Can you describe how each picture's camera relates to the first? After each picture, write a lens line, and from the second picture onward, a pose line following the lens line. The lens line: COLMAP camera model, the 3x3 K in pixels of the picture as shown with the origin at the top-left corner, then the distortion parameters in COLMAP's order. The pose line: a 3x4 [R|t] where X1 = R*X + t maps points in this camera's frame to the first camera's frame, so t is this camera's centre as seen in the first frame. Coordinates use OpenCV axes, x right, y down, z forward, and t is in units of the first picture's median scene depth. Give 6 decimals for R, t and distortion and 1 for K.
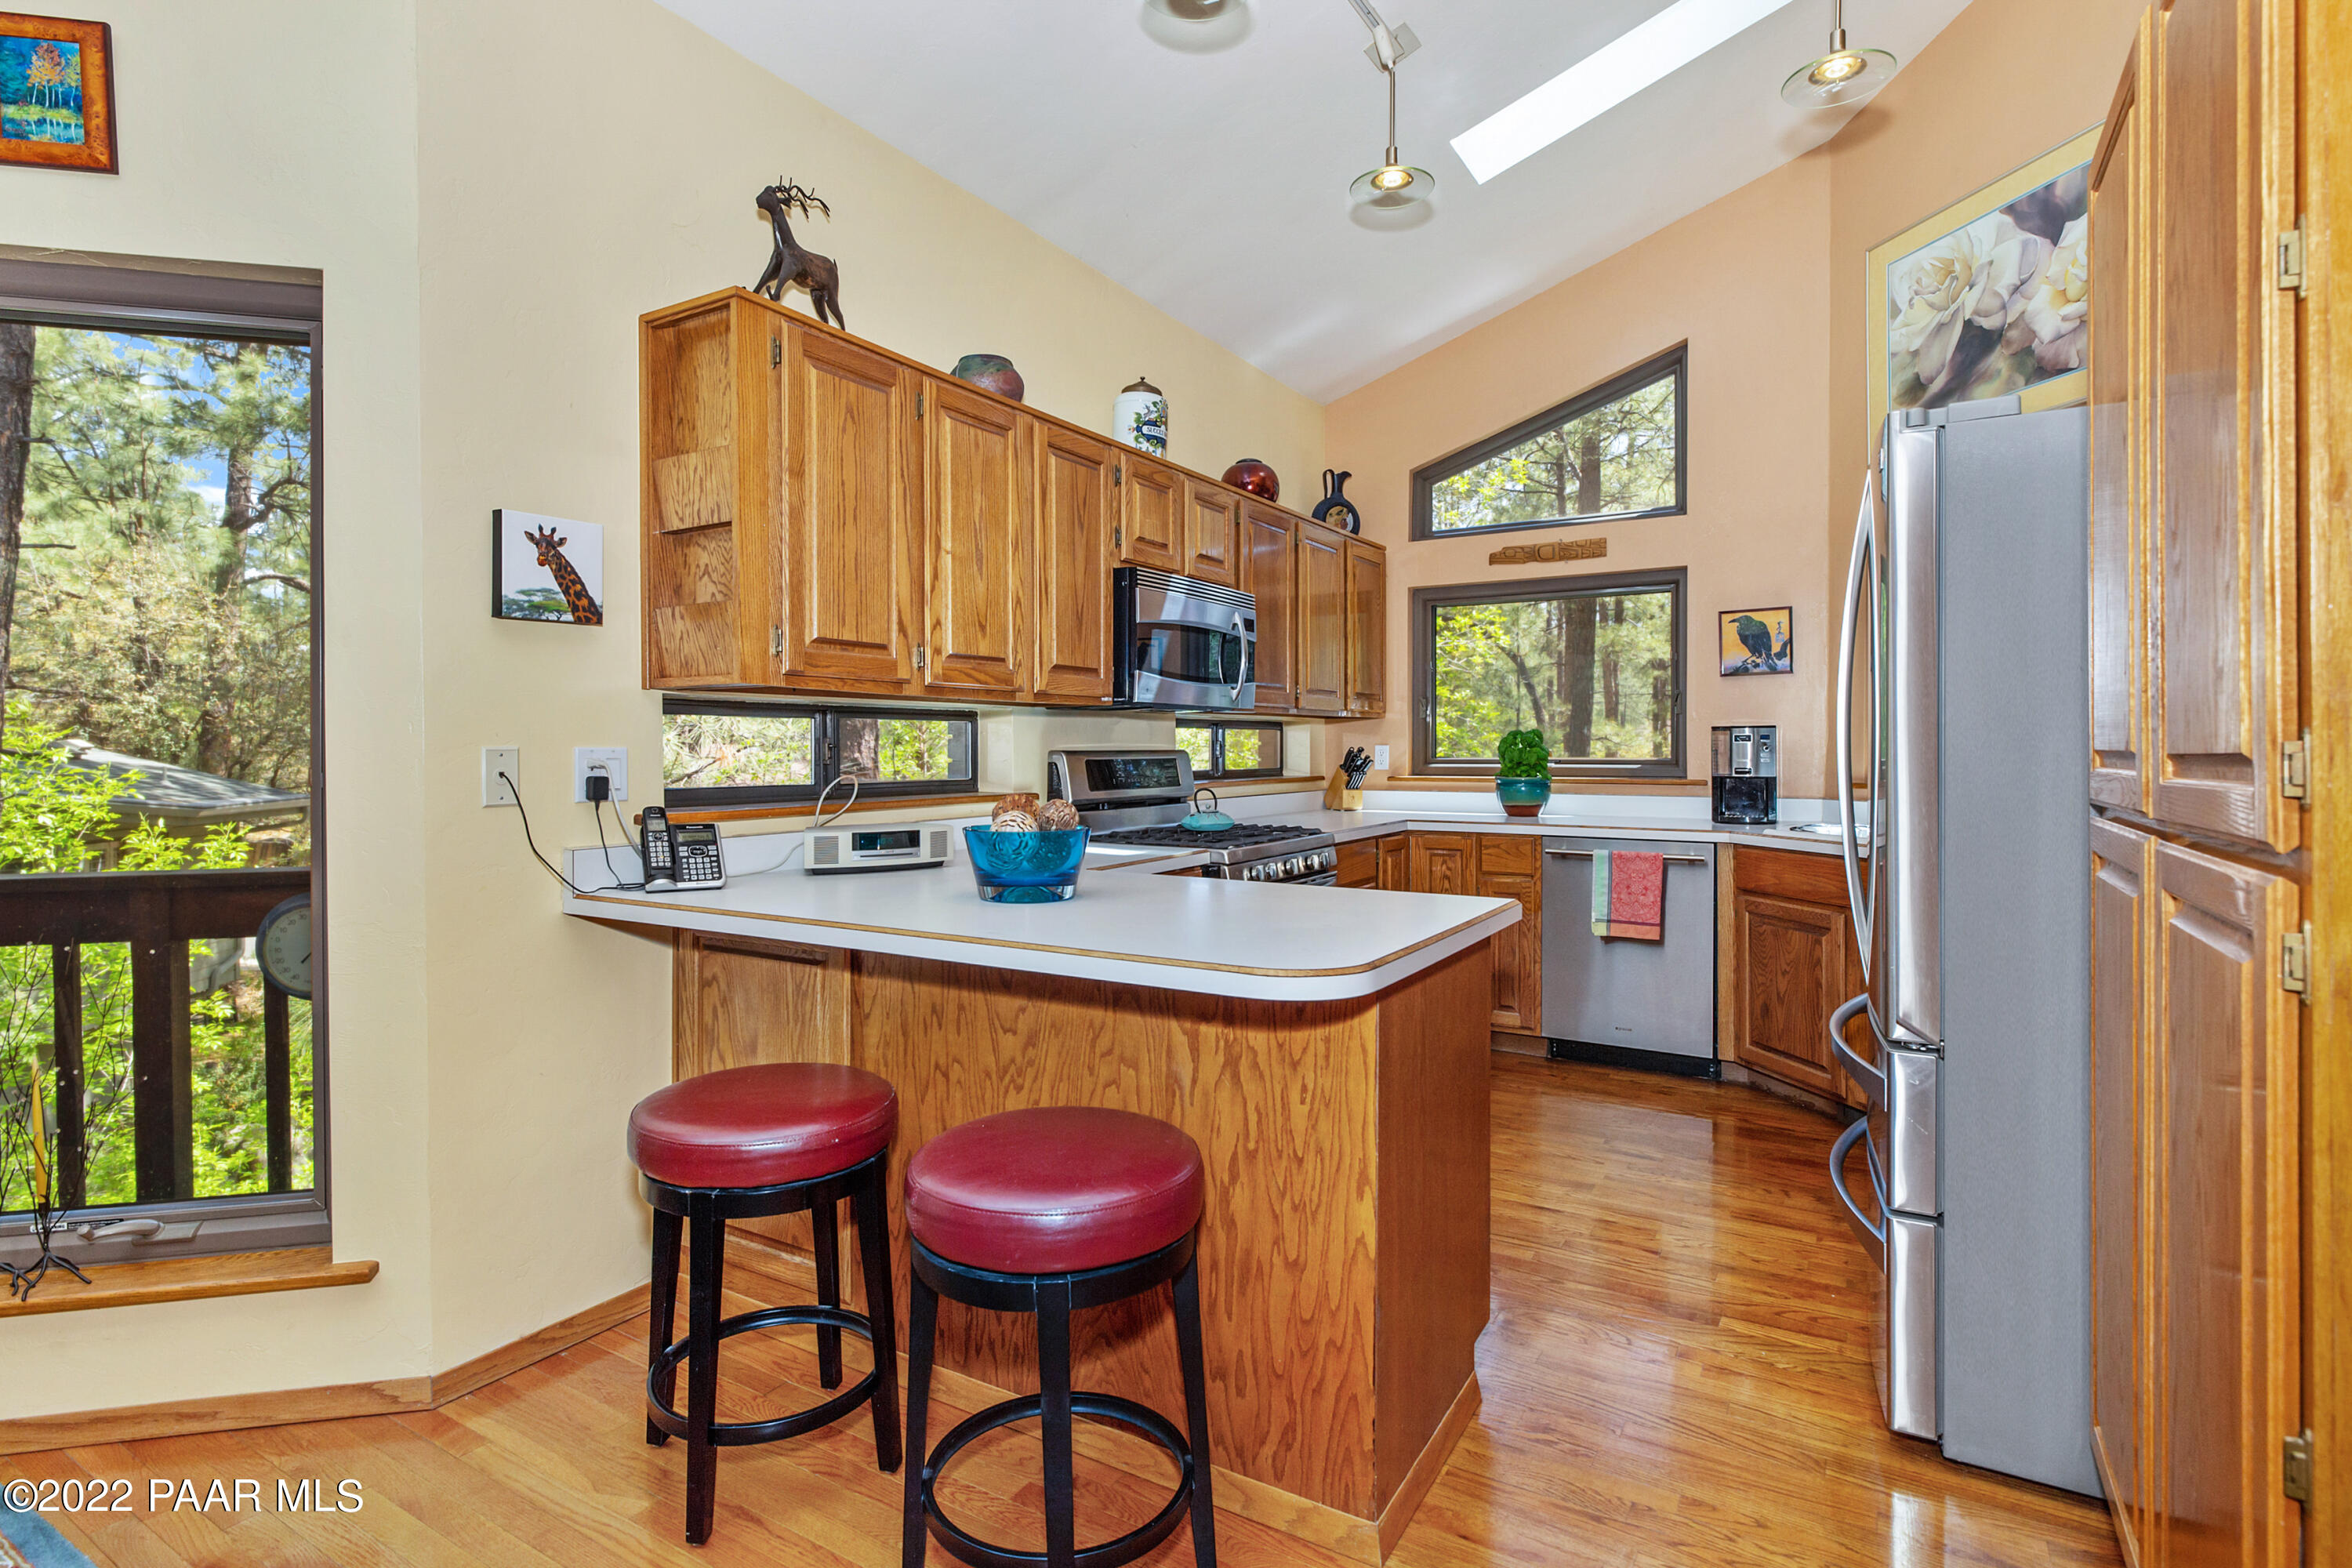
lens RADIAL K [[1171.2, 0, 1173.0], [0, 1171.2, 768.8], [0, 0, 1]] dist [-0.001041, 0.000040]
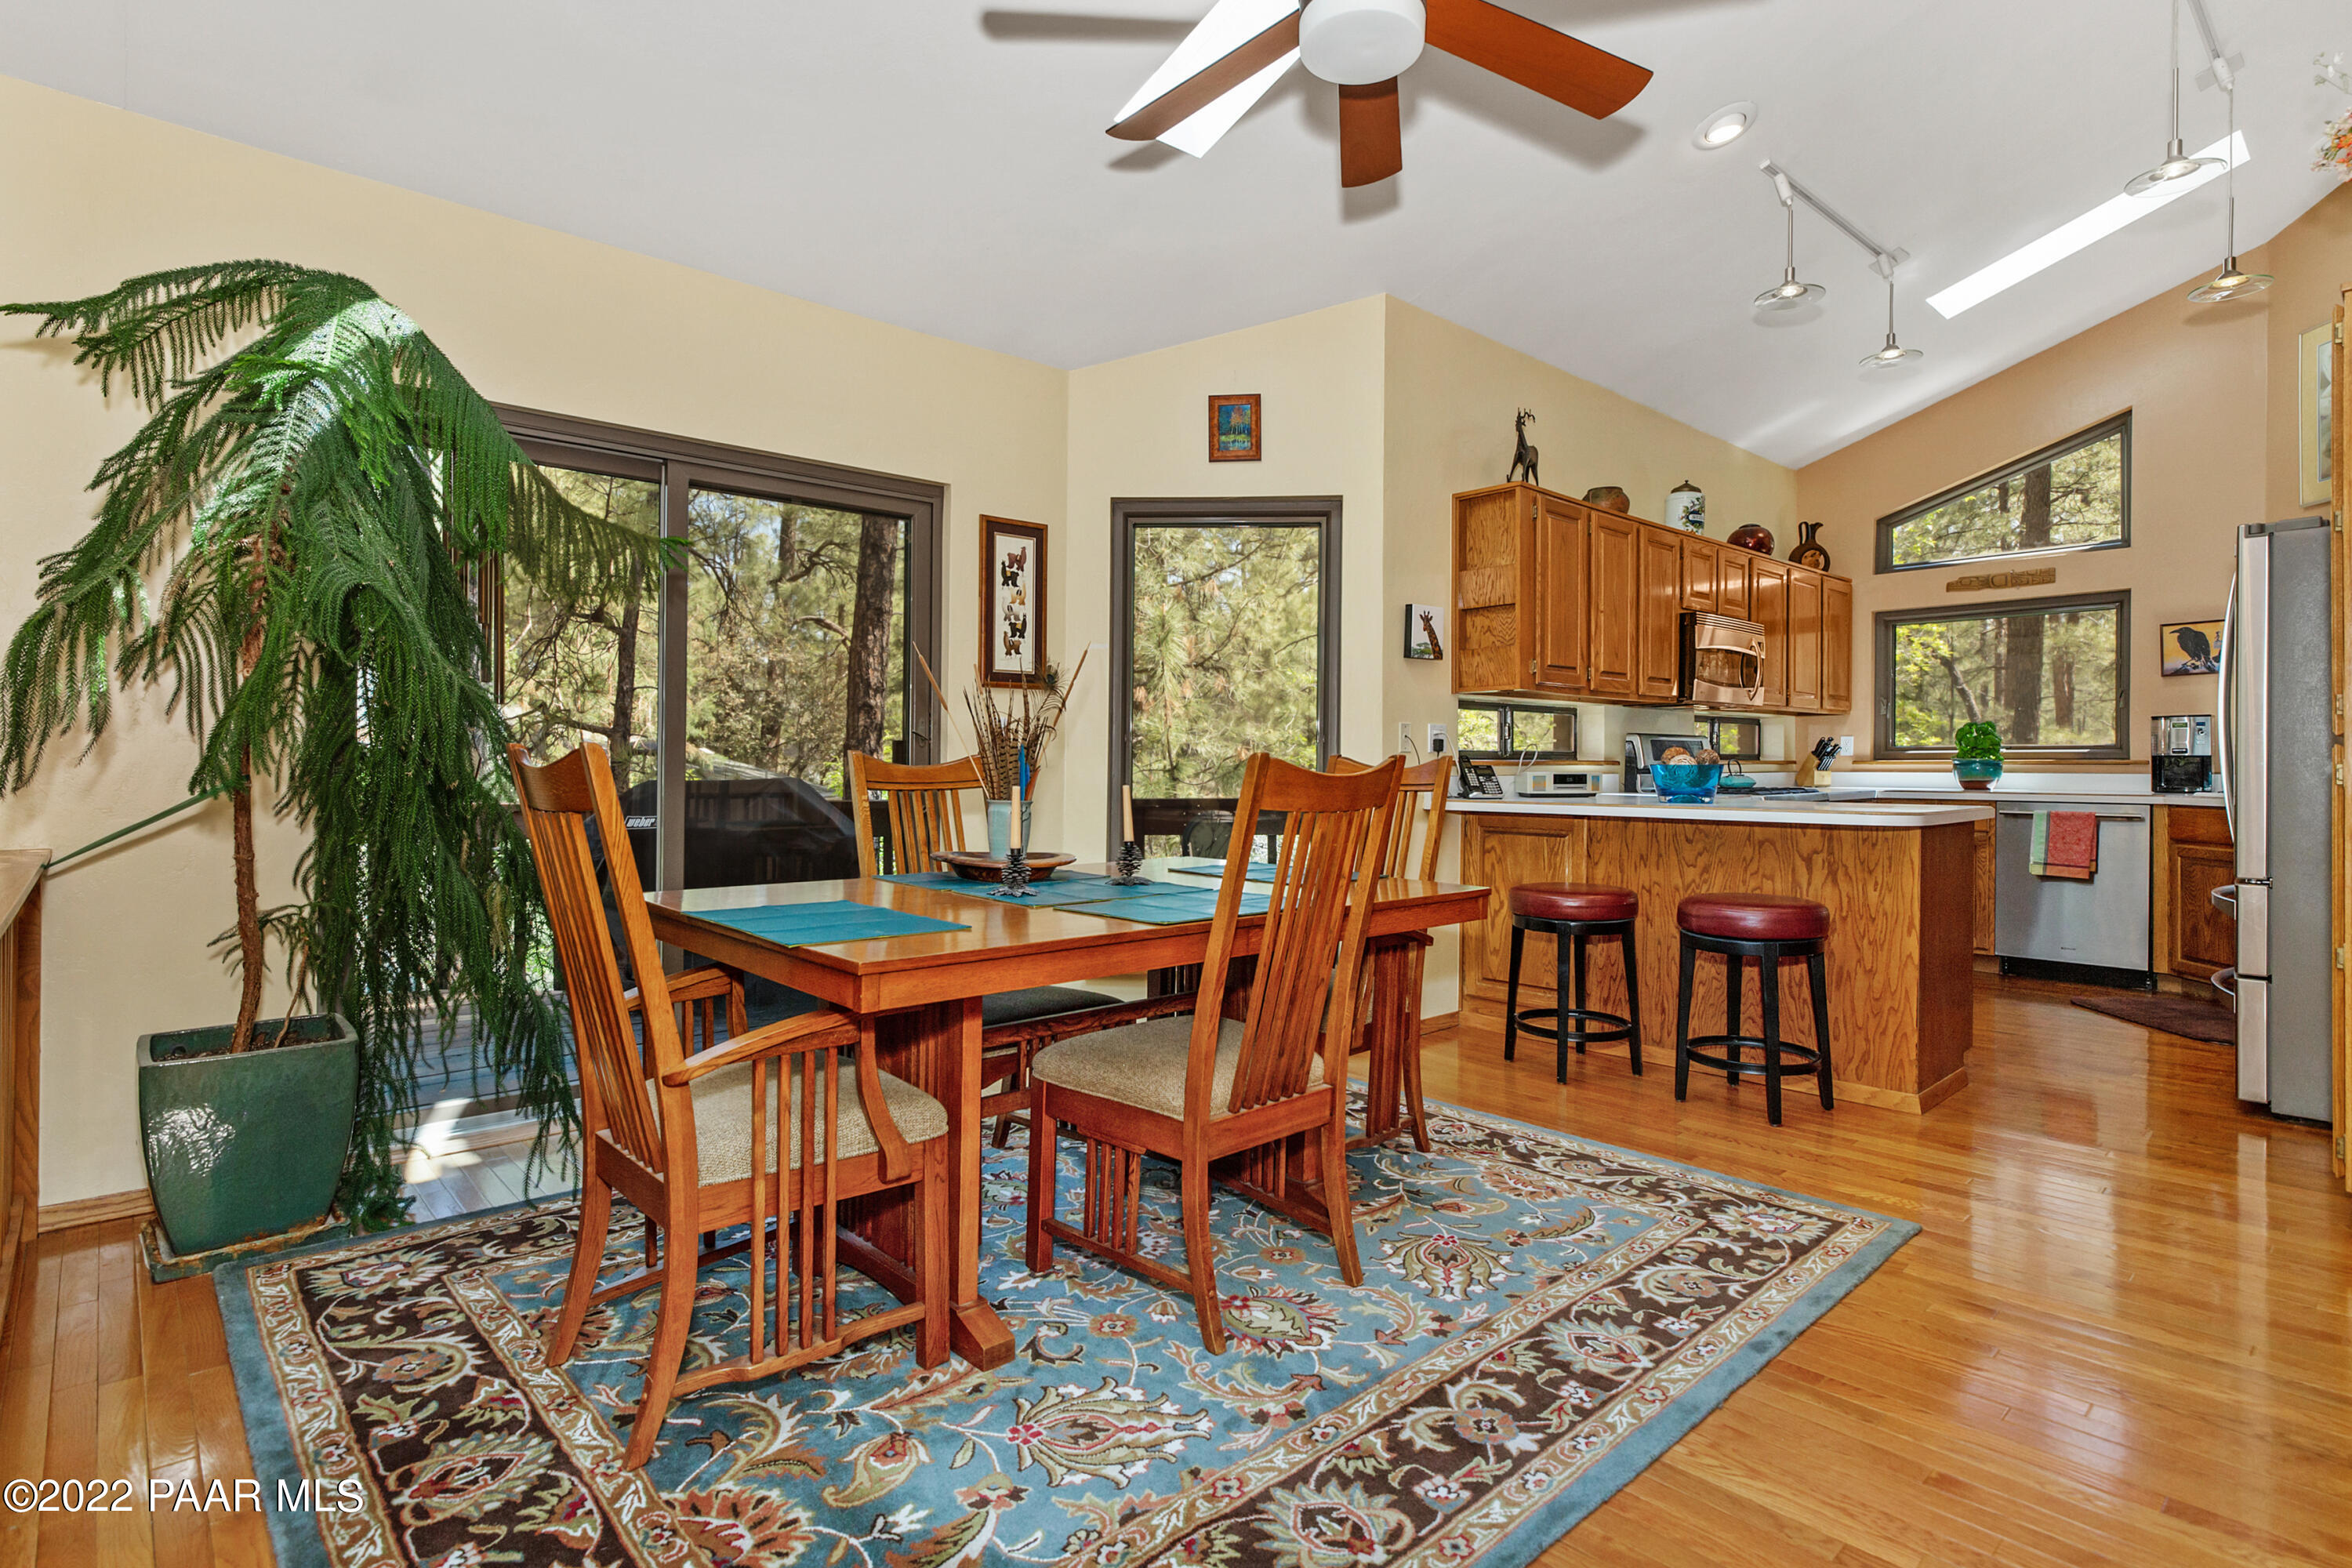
lens RADIAL K [[1171.2, 0, 1180.2], [0, 1171.2, 781.5], [0, 0, 1]] dist [-0.001041, 0.000040]
pose [[0.958635, 0.006630, -0.284563, -0.197865], [-0.007118, 0.999974, -0.000679, 0.045394], [0.284551, 0.002676, 0.958657, -0.543732]]
